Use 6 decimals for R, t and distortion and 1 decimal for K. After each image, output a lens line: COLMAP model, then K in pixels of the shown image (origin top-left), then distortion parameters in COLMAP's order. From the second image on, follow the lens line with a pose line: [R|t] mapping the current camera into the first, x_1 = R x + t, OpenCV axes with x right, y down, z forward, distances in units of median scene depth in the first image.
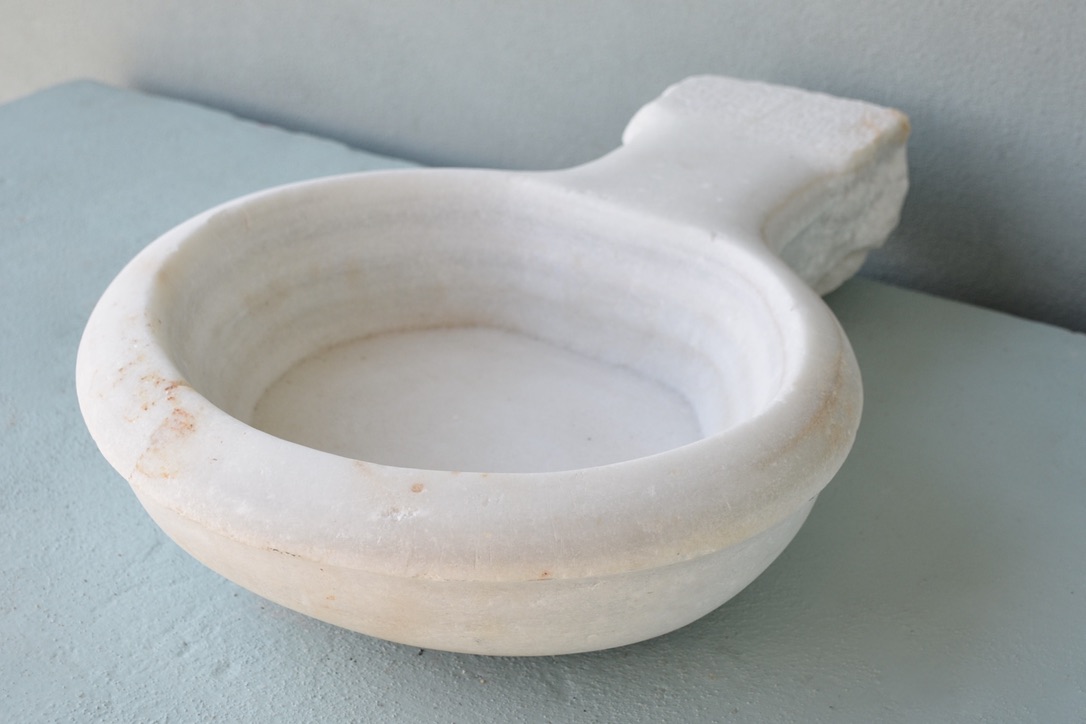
lens RADIAL K [[1524.2, 0, 578.8], [0, 1524.2, 329.3], [0, 0, 1]] dist [-0.054515, 0.000000]
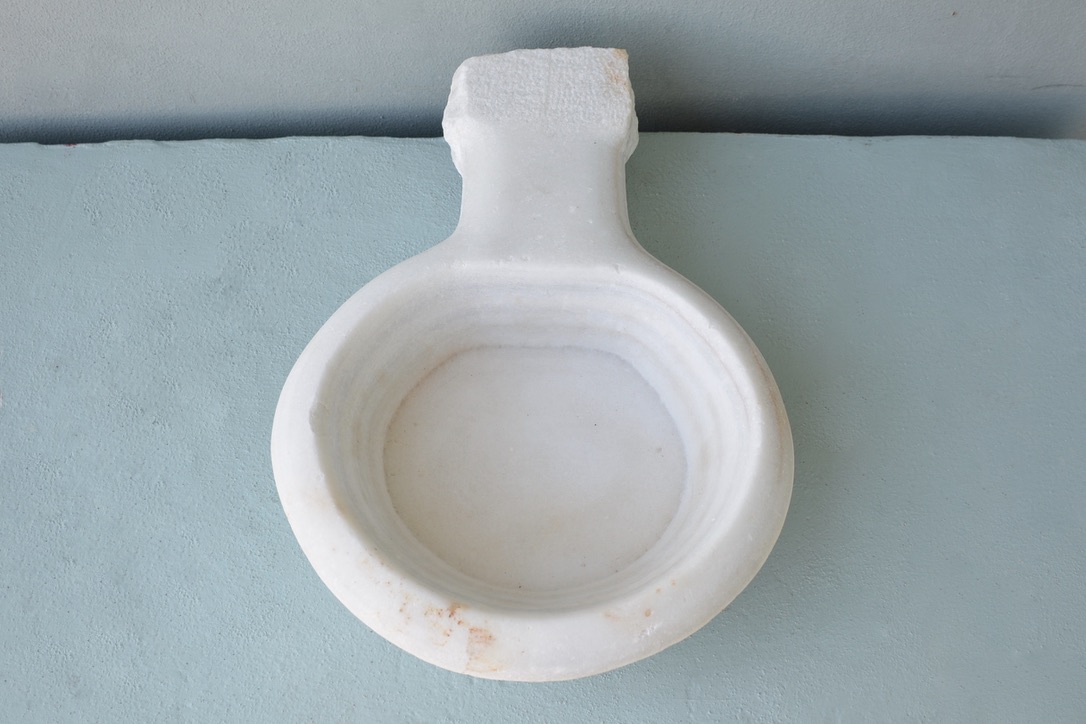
lens RADIAL K [[1020.8, 0, 533.8], [0, 1020.8, 384.0], [0, 0, 1]] dist [-0.134246, 0.000000]
pose [[0.849519, -0.477132, 0.225082, -0.274001], [0.258470, 0.748363, 0.610857, -0.642697], [-0.459903, -0.460758, 0.759073, 0.246118]]
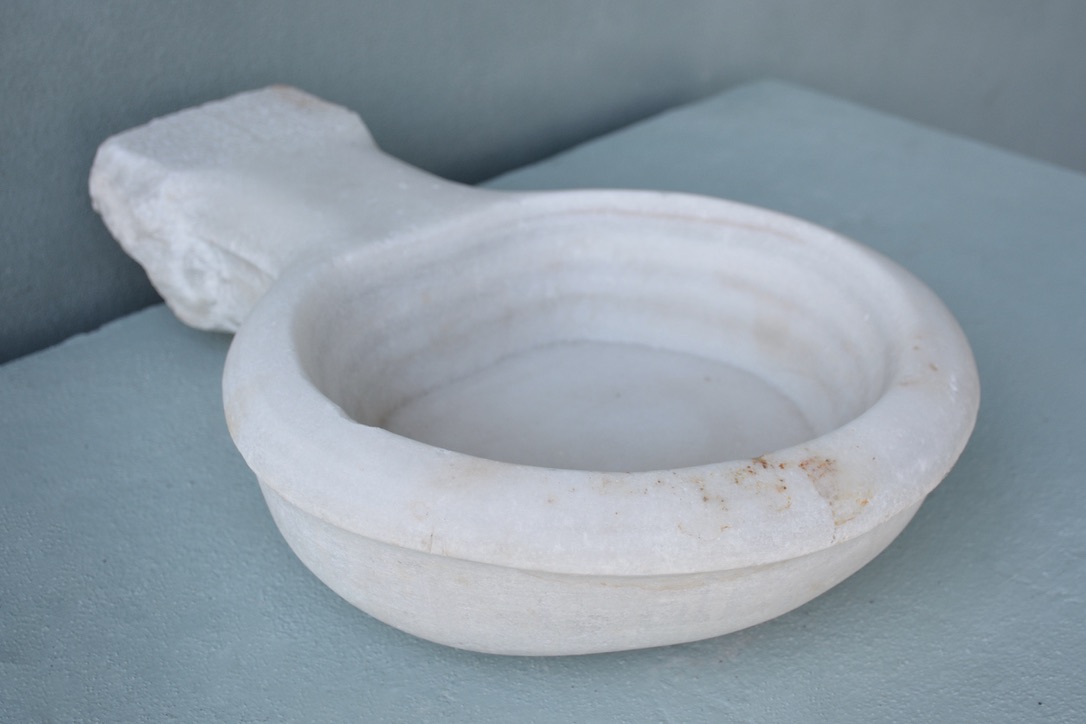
lens RADIAL K [[1688.9, 0, 552.5], [0, 1688.9, 361.1], [0, 0, 1]] dist [0.016718, 0.000000]
pose [[0.222528, -0.481194, 0.847899, -1.029219], [0.444013, 0.824295, 0.351269, -0.397657], [-0.867948, 0.298311, 0.397085, 0.572190]]
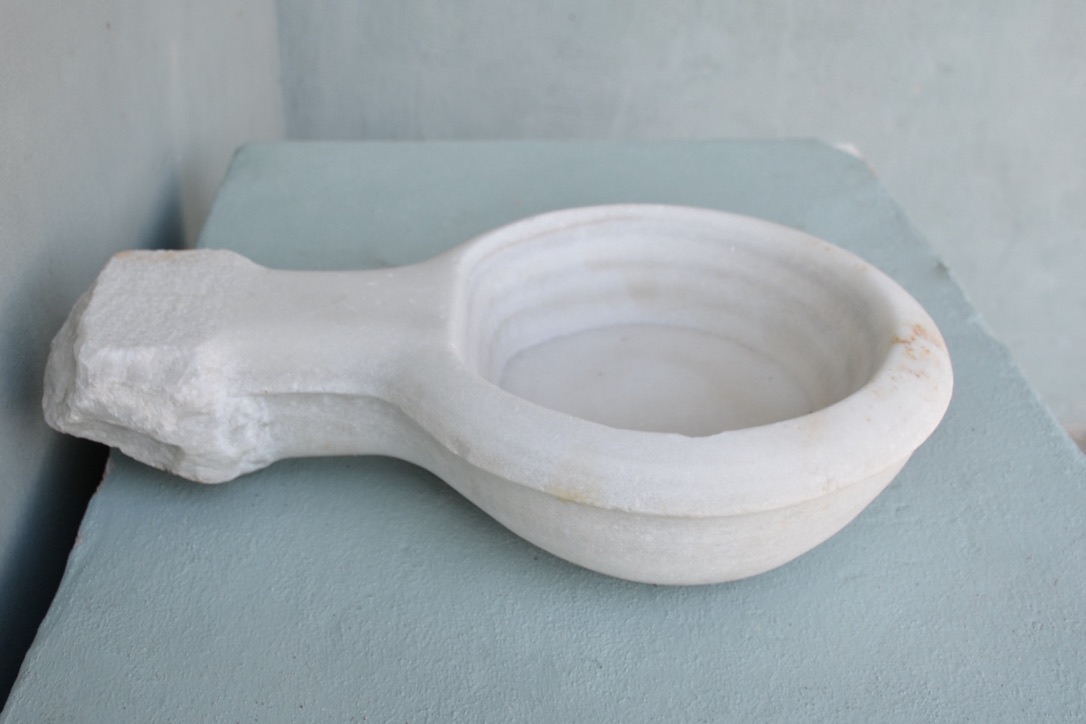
lens RADIAL K [[1321.0, 0, 534.5], [0, 1321.0, 364.0], [0, 0, 1]] dist [-0.041372, 0.000000]
pose [[-0.556812, -0.436376, 0.706778, -0.820319], [0.373759, 0.628255, 0.682349, -0.790075], [-0.741798, 0.644105, -0.186720, 1.292549]]
